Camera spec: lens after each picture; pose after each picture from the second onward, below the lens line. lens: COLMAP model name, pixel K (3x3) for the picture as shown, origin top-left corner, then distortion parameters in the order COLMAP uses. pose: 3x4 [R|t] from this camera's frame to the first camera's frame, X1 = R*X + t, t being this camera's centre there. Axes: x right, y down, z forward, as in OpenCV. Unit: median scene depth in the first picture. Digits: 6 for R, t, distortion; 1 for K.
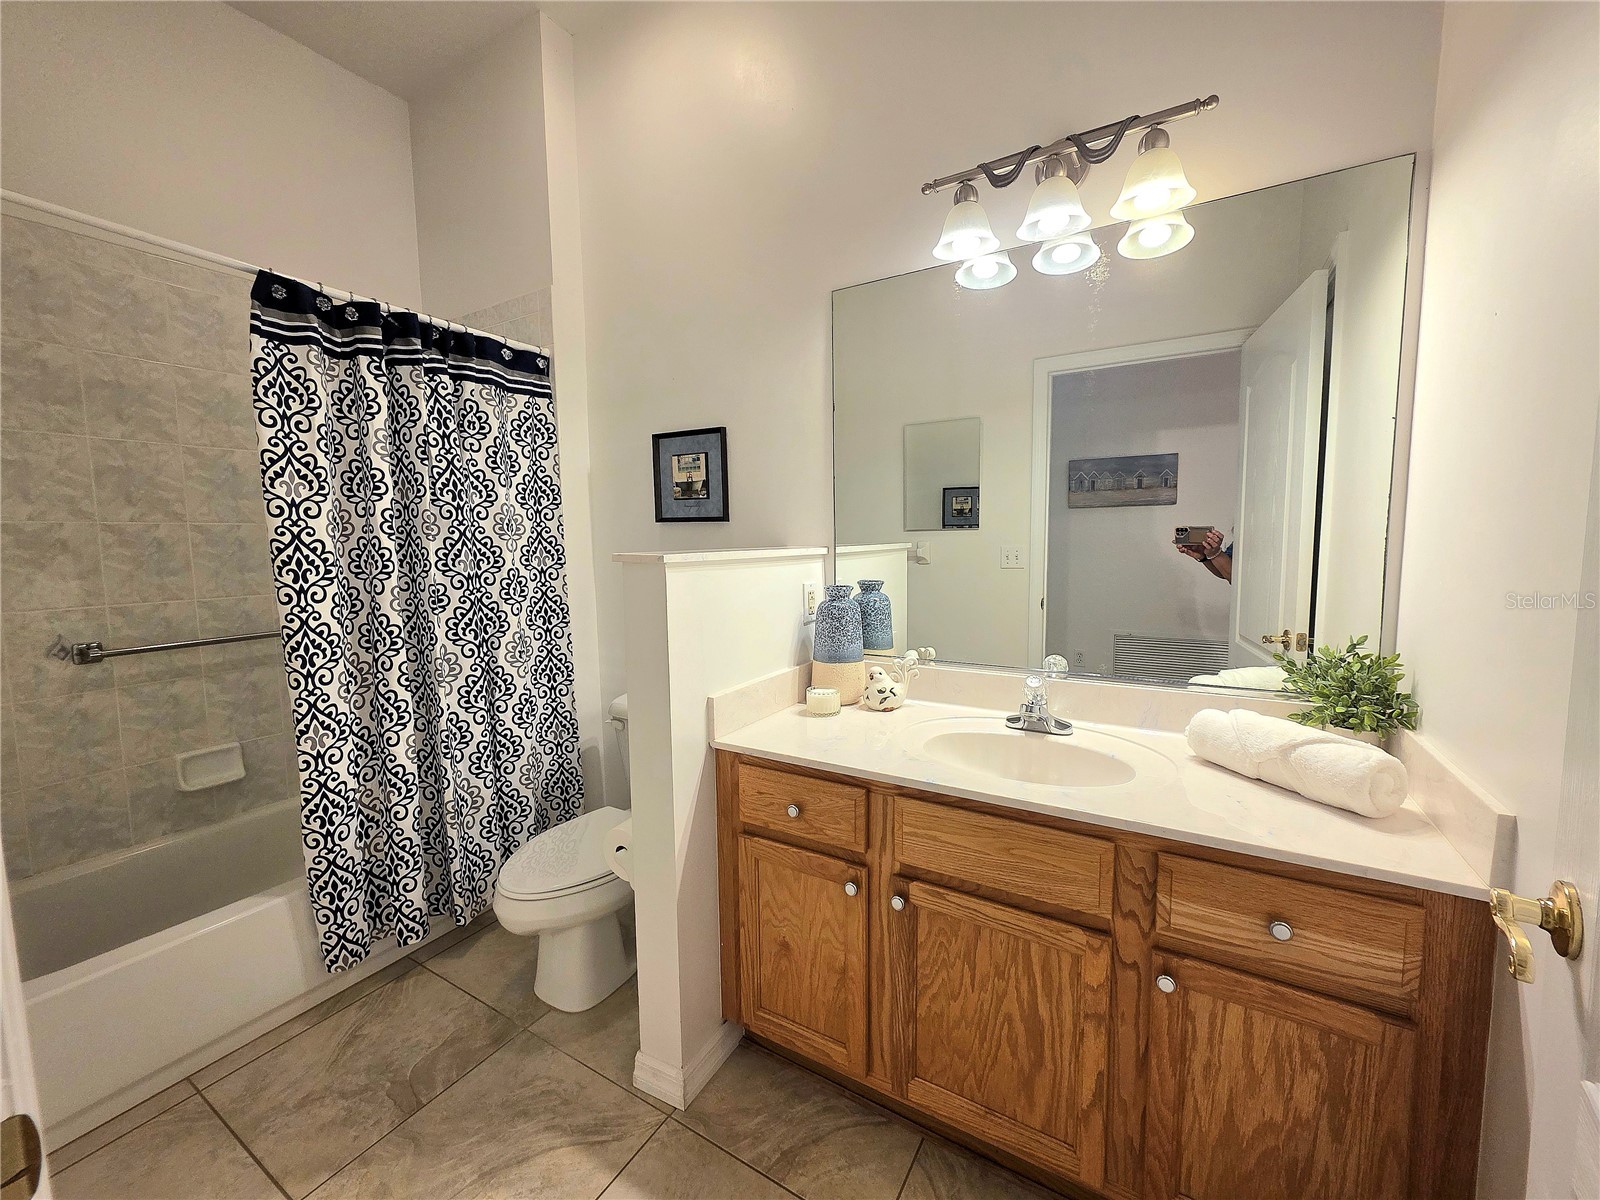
lens RADIAL K [[640.7, 0, 800.9], [0, 640.7, 597.4], [0, 0, 1]] dist [-0.000618, -0.000077]
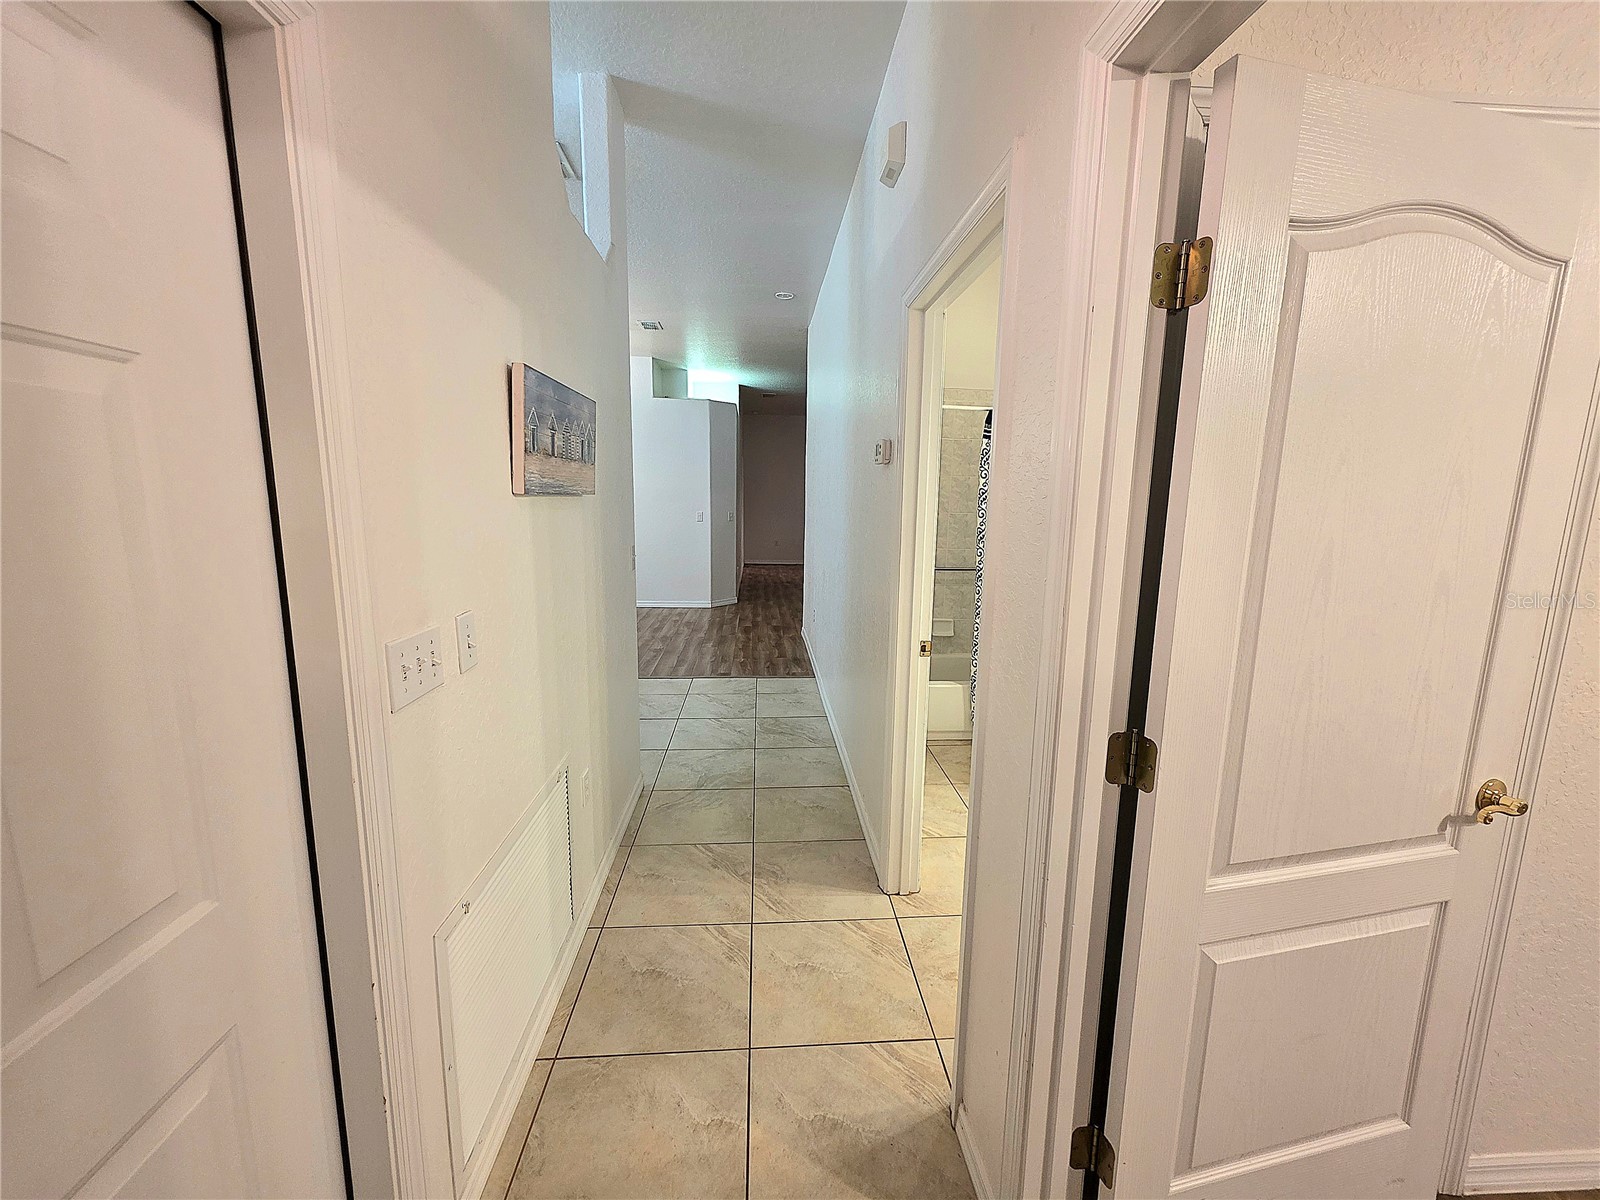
lens RADIAL K [[640.7, 0, 799.3], [0, 640.7, 598.3], [0, 0, 1]] dist [-0.000618, -0.000077]
pose [[0.565435, 0.150530, -0.810940, 0.517797], [-0.101542, 0.988430, 0.112675, -0.021908], [0.818519, 0.018634, 0.574178, -0.607629]]
